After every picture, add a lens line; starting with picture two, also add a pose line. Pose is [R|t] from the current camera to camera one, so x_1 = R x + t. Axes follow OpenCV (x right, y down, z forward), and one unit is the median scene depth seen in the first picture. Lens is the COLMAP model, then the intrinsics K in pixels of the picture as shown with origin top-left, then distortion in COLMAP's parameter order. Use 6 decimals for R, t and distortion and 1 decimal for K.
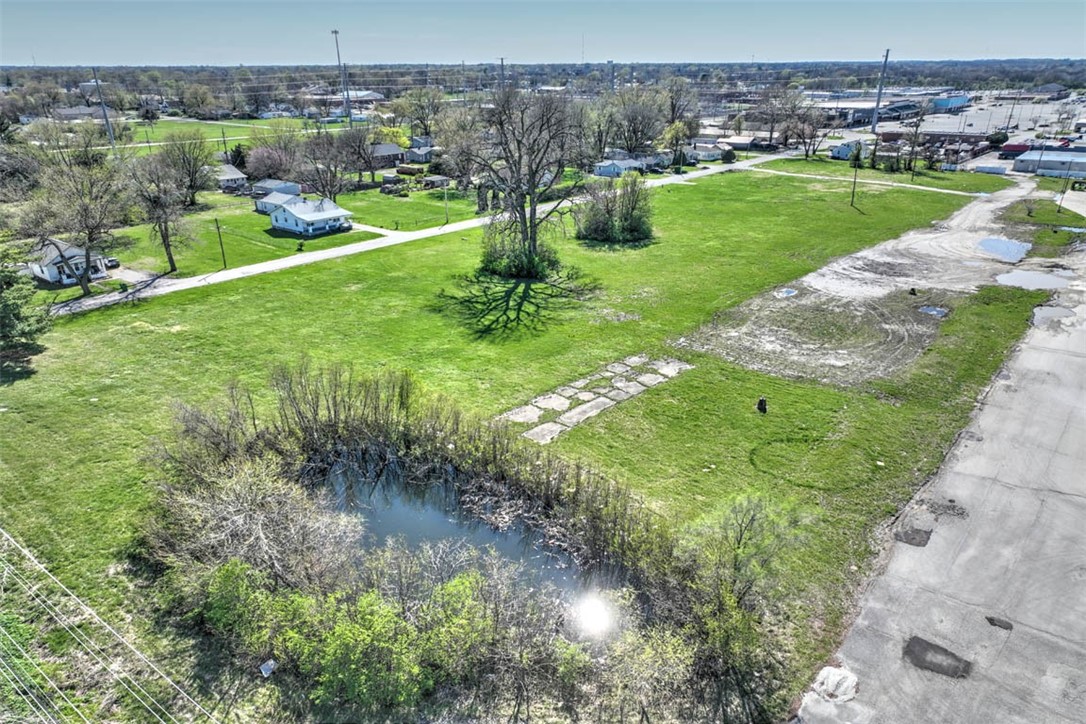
lens RADIAL K [[769.1, 0, 543.0], [0, 769.1, 362.0], [0, 0, 1]] dist [0.000096, 0.020129]
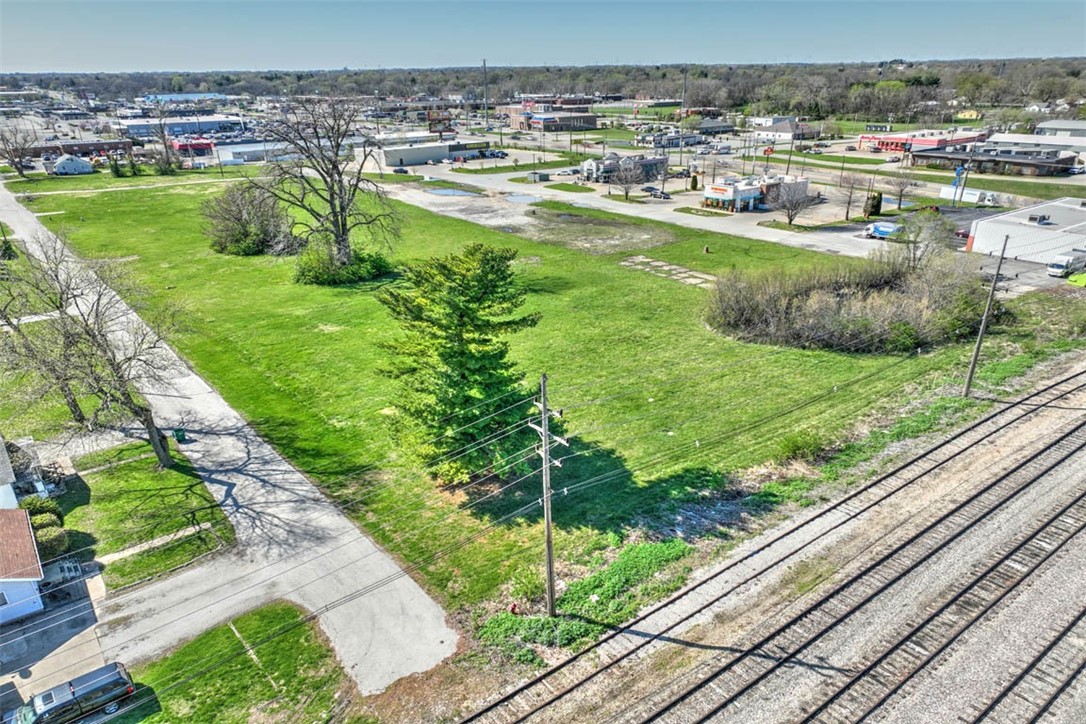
lens RADIAL K [[769.1, 0, 543.0], [0, 769.1, 362.0], [0, 0, 1]] dist [0.000096, 0.020129]
pose [[0.209377, -0.340640, 0.916584, -1.151231], [0.353100, 0.900451, 0.253985, -0.227473], [-0.911856, 0.270467, 0.308814, 0.609920]]
